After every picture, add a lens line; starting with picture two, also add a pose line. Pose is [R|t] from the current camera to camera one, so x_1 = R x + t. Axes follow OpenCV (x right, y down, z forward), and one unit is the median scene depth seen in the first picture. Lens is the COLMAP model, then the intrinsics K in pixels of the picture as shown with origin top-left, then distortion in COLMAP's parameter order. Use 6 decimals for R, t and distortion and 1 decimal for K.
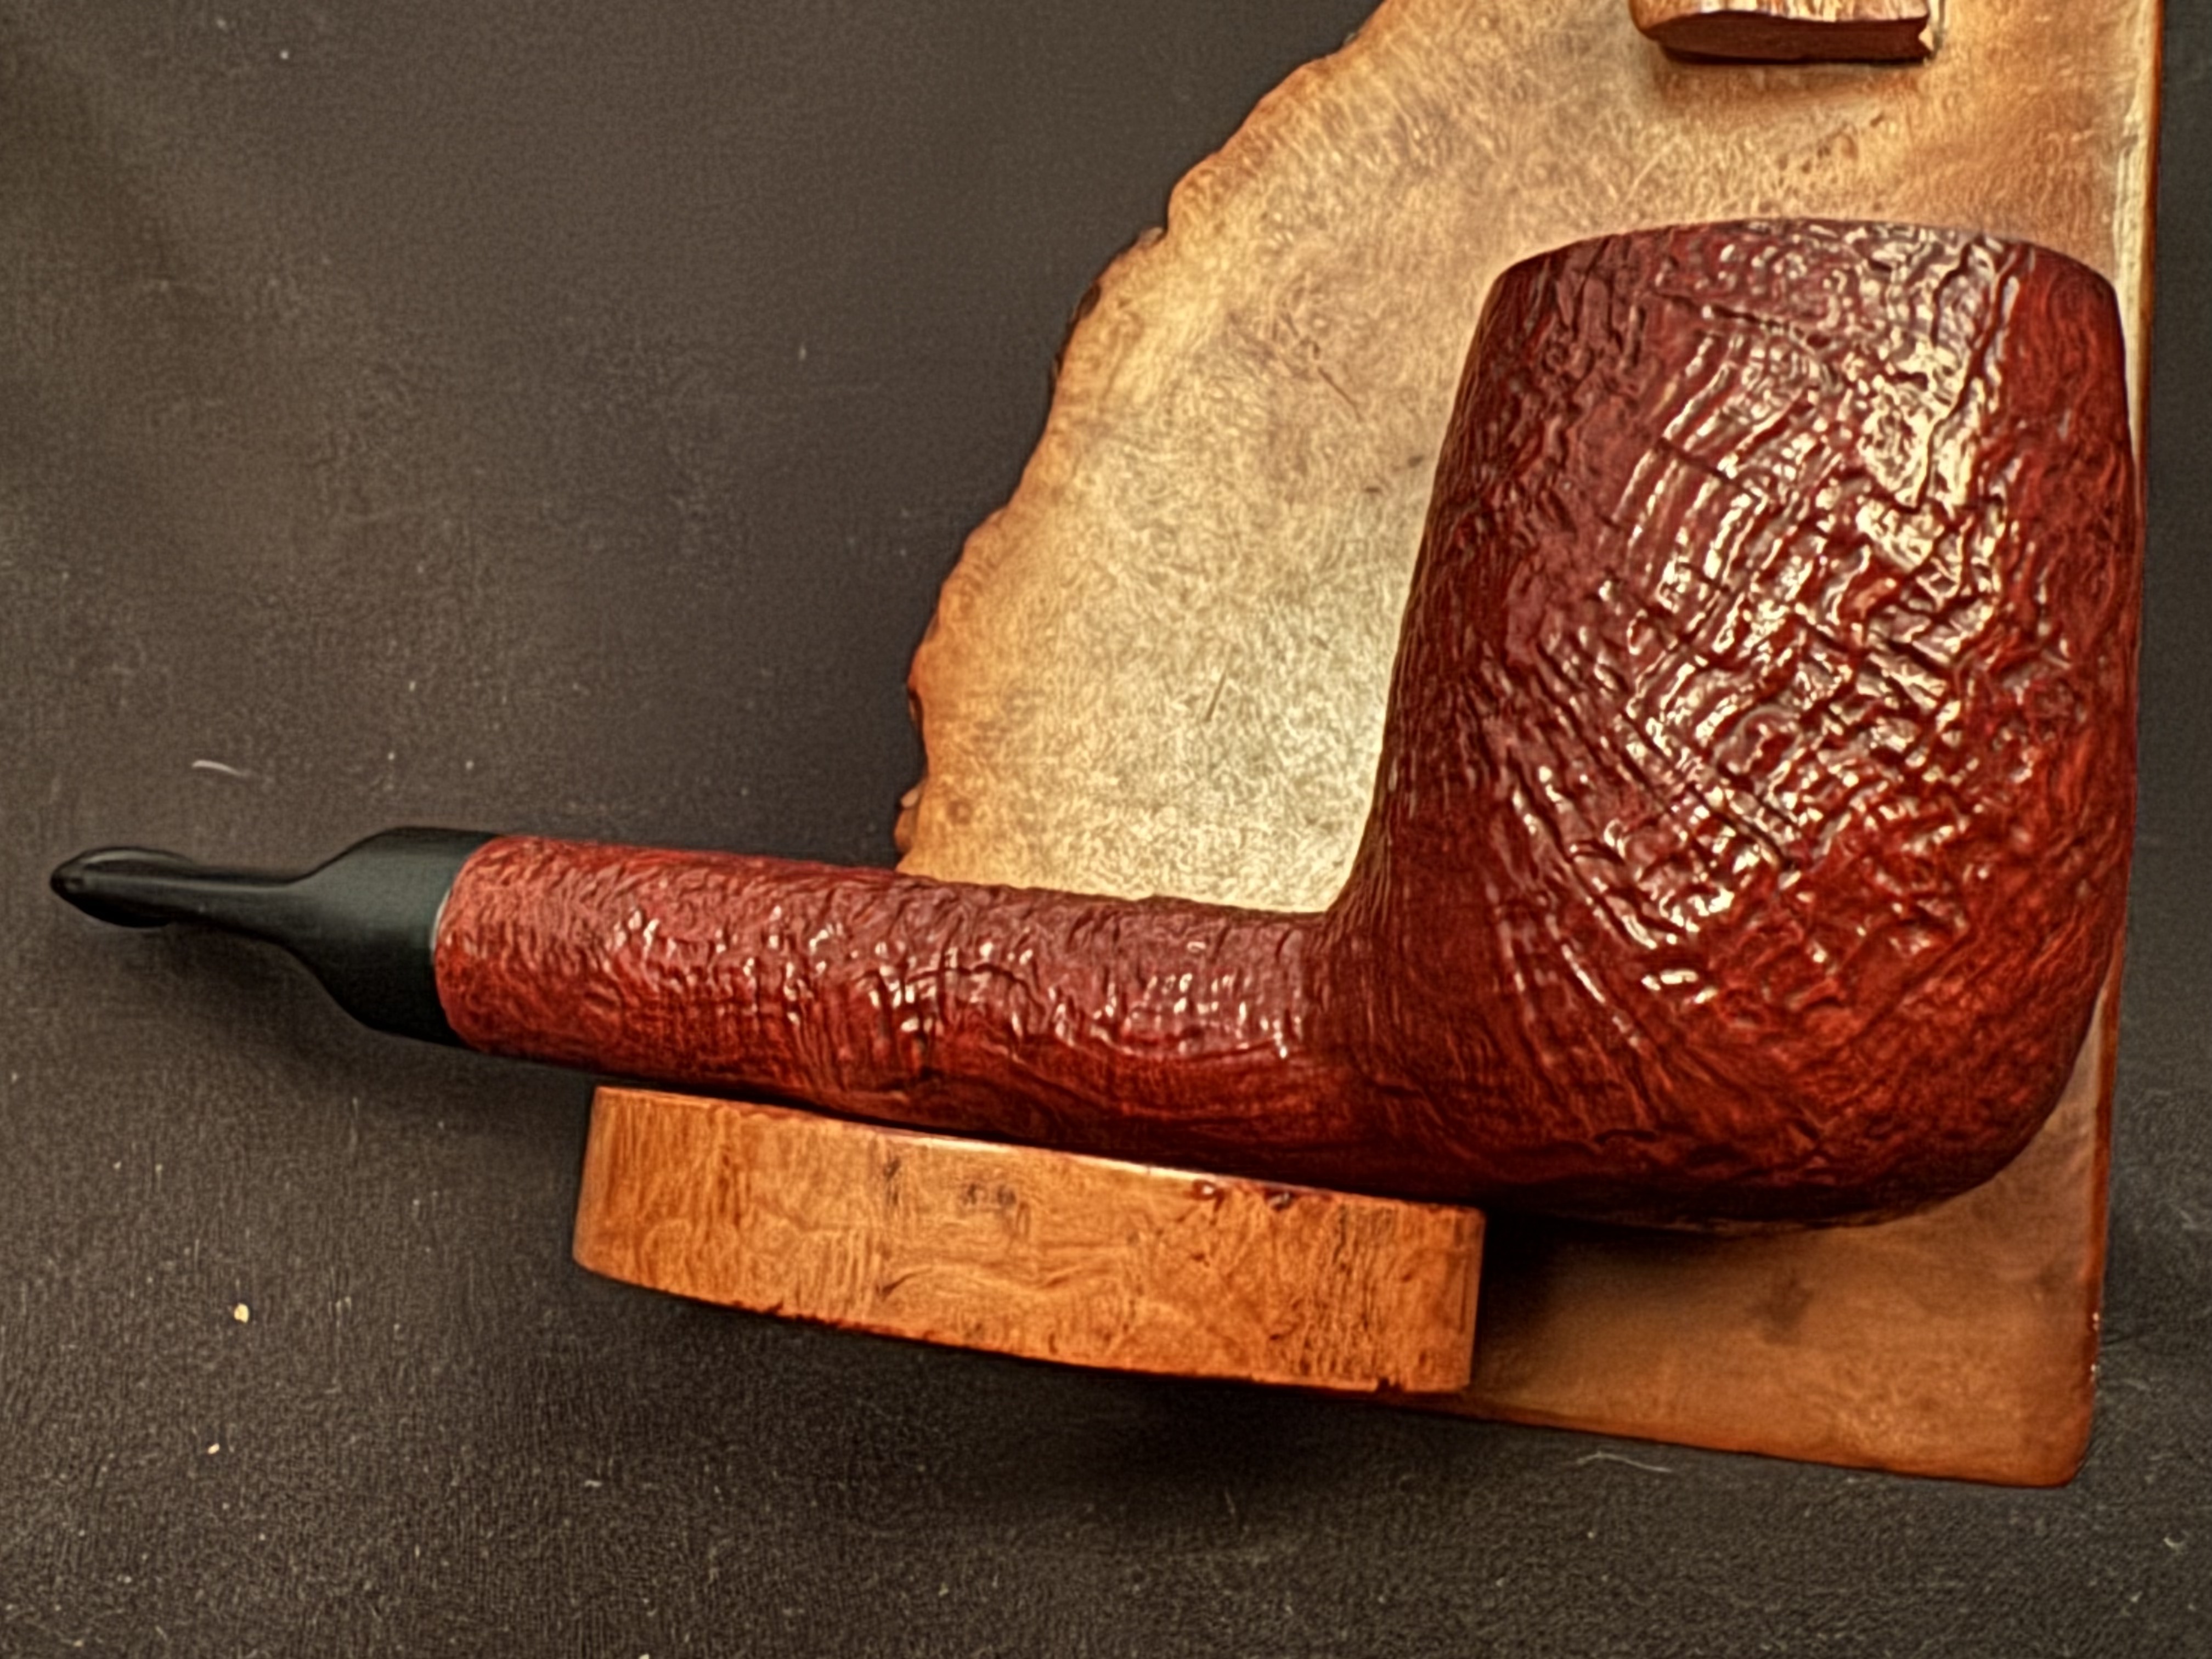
lens RADIAL K [[2426.3, 0, 908.1], [0, 2426.3, 831.3], [0, 0, 1]] dist [0.007044, 0.011605]
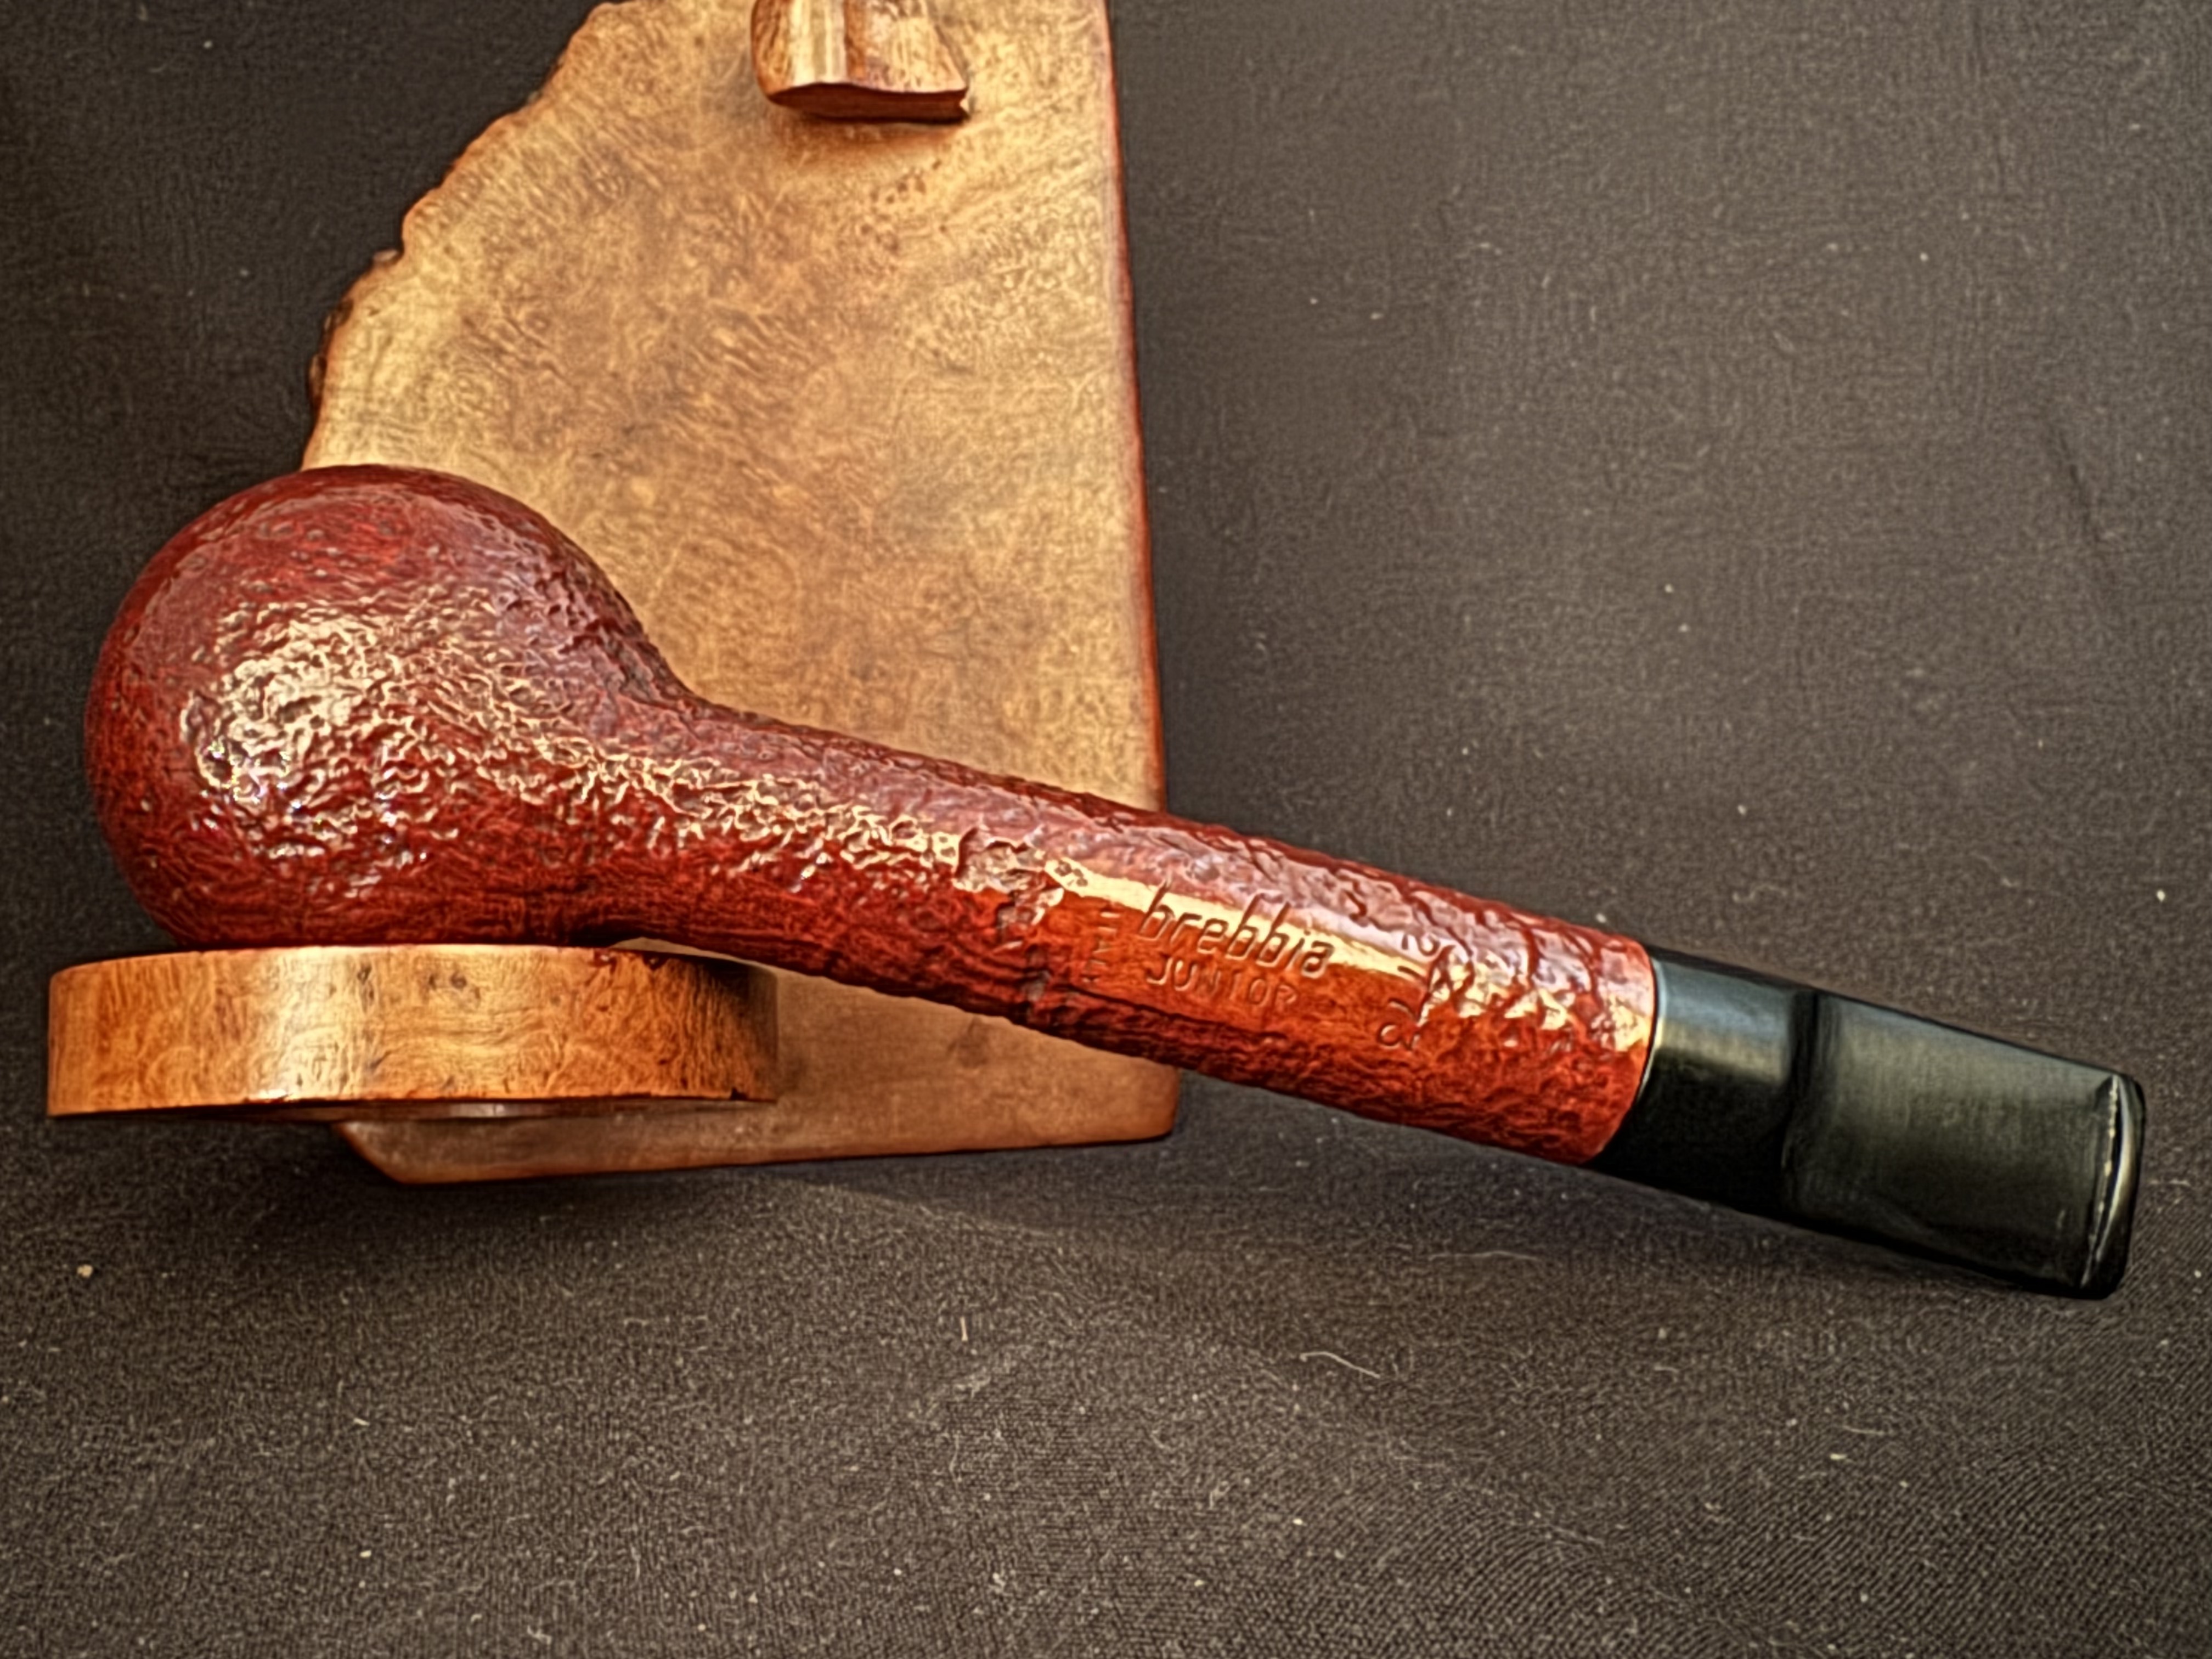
lens RADIAL K [[2426.3, 0, 908.1], [0, 2426.3, 831.3], [0, 0, 1]] dist [0.007044, 0.011605]
pose [[0.919202, -0.103041, 0.380066, -0.159659], [0.107106, 0.994192, 0.010499, 0.057458], [-0.378940, 0.031056, 0.924900, -0.220103]]
